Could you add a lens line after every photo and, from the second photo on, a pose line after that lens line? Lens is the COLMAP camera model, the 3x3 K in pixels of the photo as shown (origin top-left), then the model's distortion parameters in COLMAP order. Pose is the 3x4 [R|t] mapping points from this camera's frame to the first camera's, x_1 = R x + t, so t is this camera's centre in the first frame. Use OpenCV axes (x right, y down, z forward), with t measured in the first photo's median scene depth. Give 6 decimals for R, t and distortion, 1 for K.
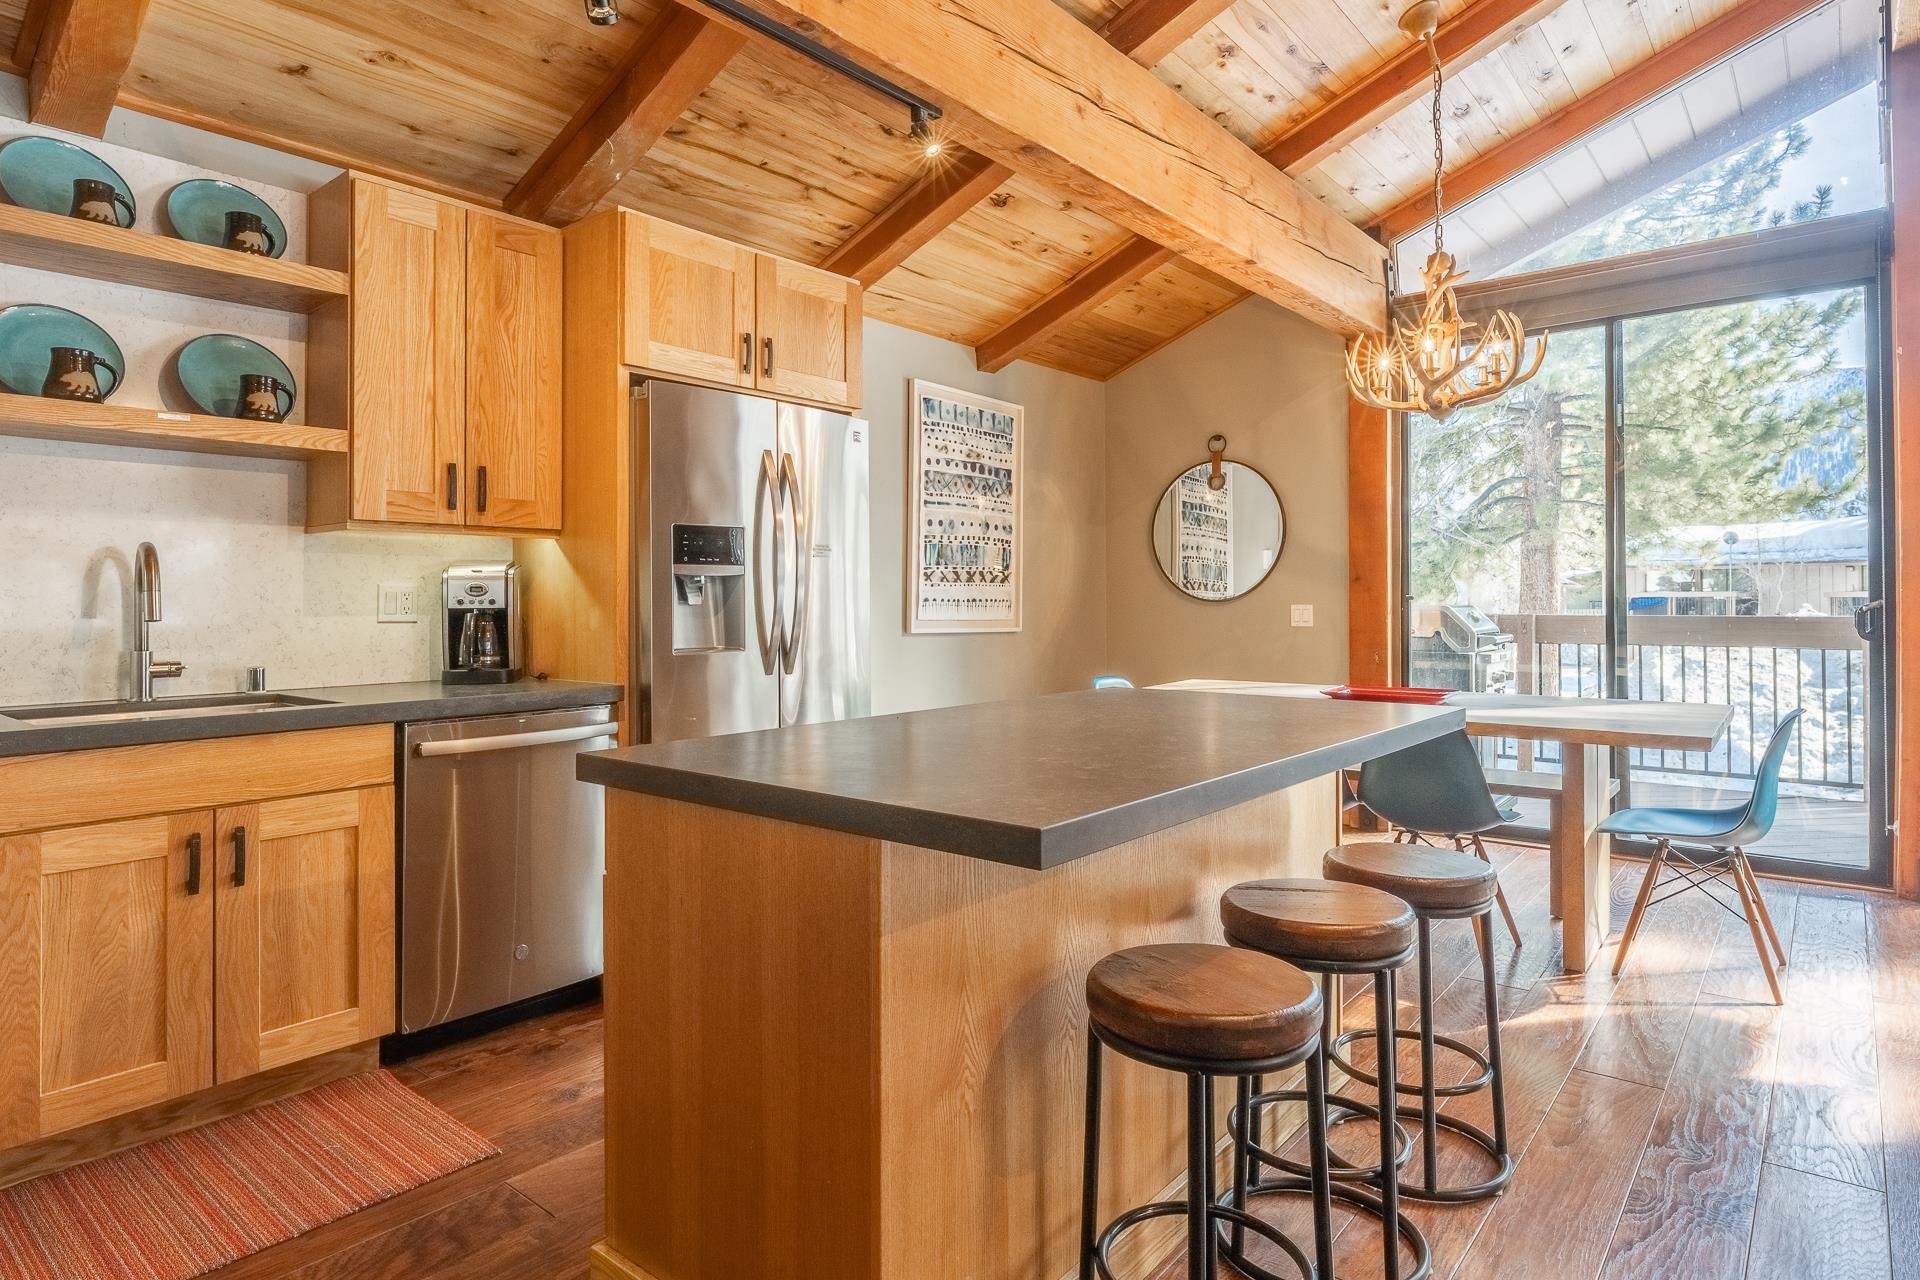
lens RADIAL K [[1071.5, 0, 944.6], [0, 1071.5, 585.4], [0, 0, 1]] dist [0.002734, -0.000899]
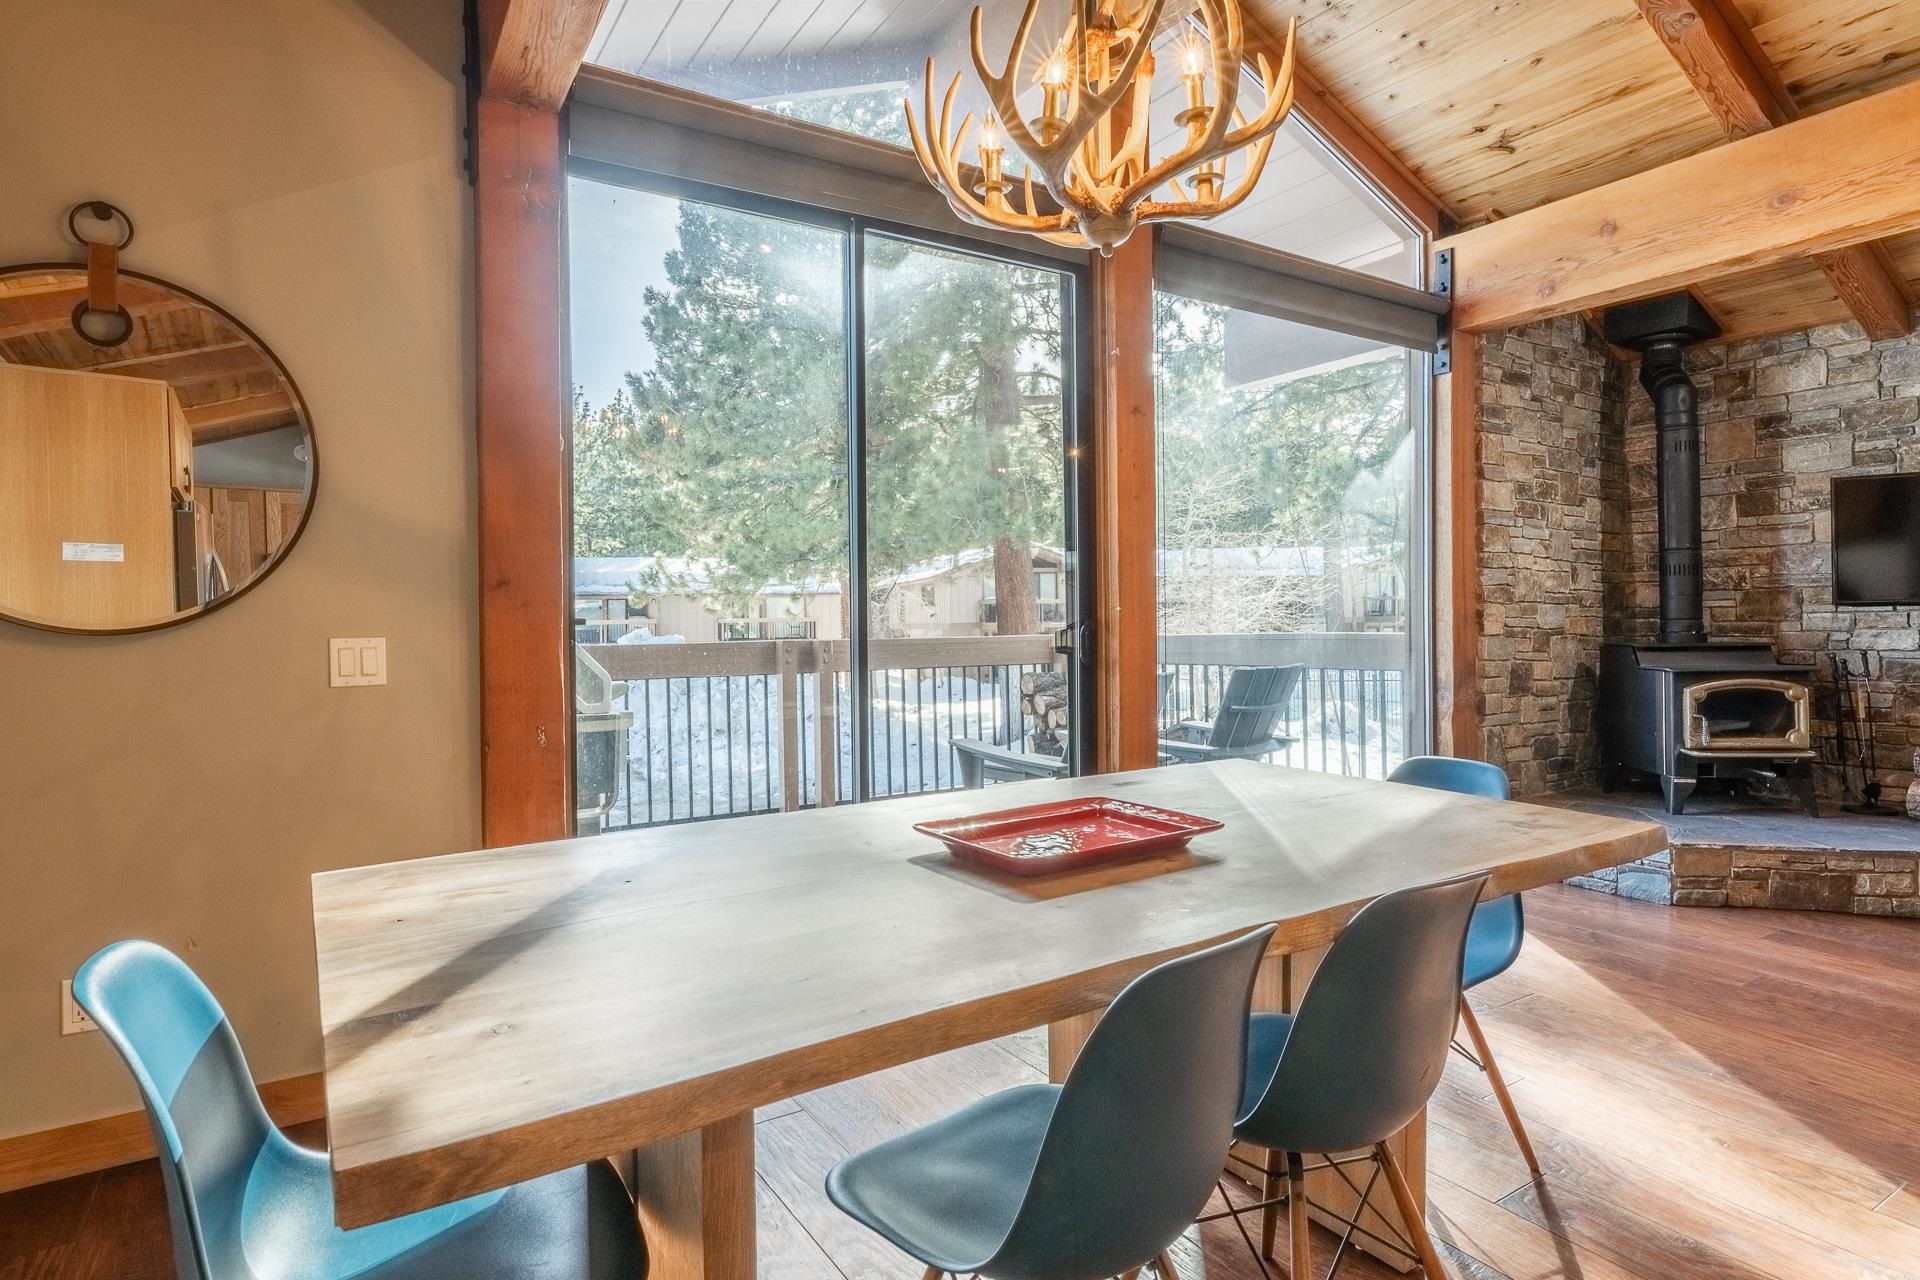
lens RADIAL K [[1028.1, 0, 944.9], [0, 1028.1, 625.1], [0, 0, 1]] dist [-0.003306, -0.001253]
pose [[0.312339, -0.005532, 0.949954, -0.004595], [0.000085, 0.999983, 0.005795, 0.011682], [-0.949971, -0.001729, 0.312335, 0.717291]]
